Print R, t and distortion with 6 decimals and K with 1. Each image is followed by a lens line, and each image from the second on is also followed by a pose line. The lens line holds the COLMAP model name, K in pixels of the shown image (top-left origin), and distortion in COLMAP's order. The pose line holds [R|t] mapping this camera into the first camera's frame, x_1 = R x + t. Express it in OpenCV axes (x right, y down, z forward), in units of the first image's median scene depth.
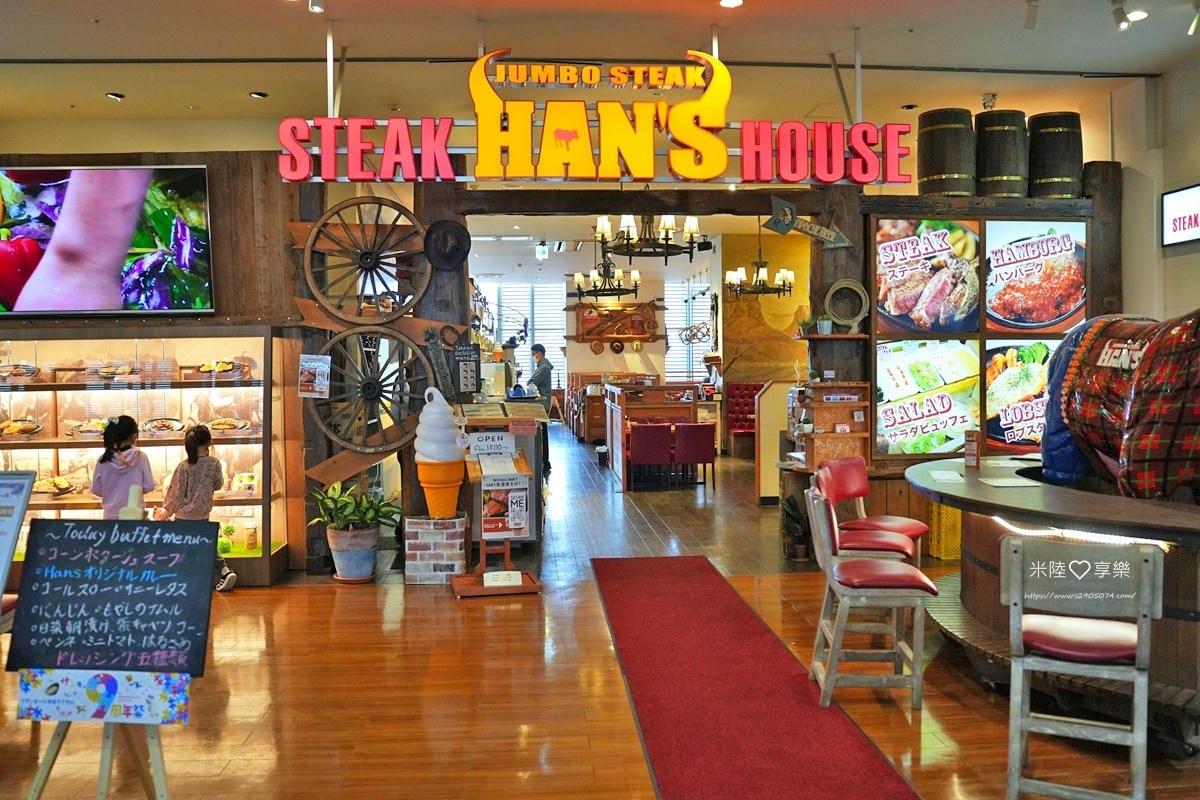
lens RADIAL K [[967.6, 0, 599.5], [0, 967.6, 397.6], [0, 0, 1]] dist [-0.076315, 0.001655]
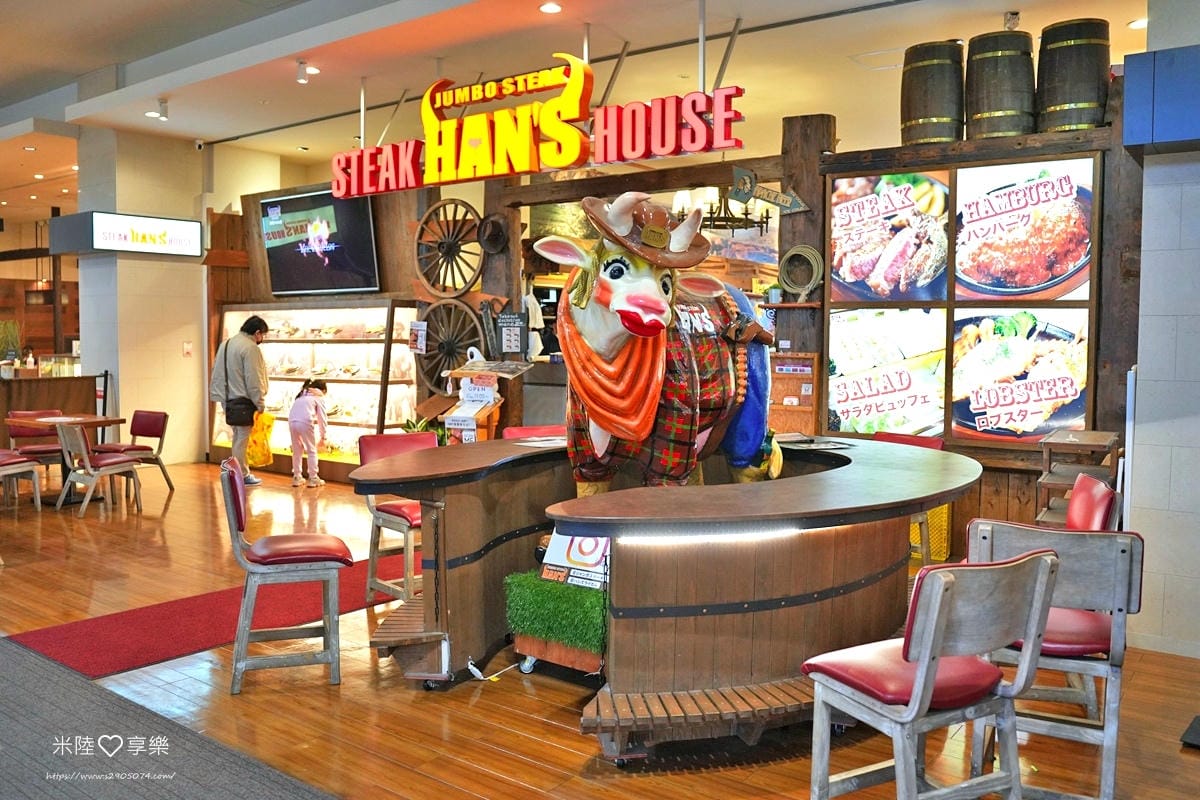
lens RADIAL K [[967.6, 0, 601.1], [0, 967.6, 401.3], [0, 0, 1]] dist [-0.076315, 0.001655]
pose [[0.753793, 0.060256, -0.654343, 0.736281], [-0.036146, 0.998081, 0.050270, -0.009081], [0.656117, -0.014241, 0.754525, 0.143291]]
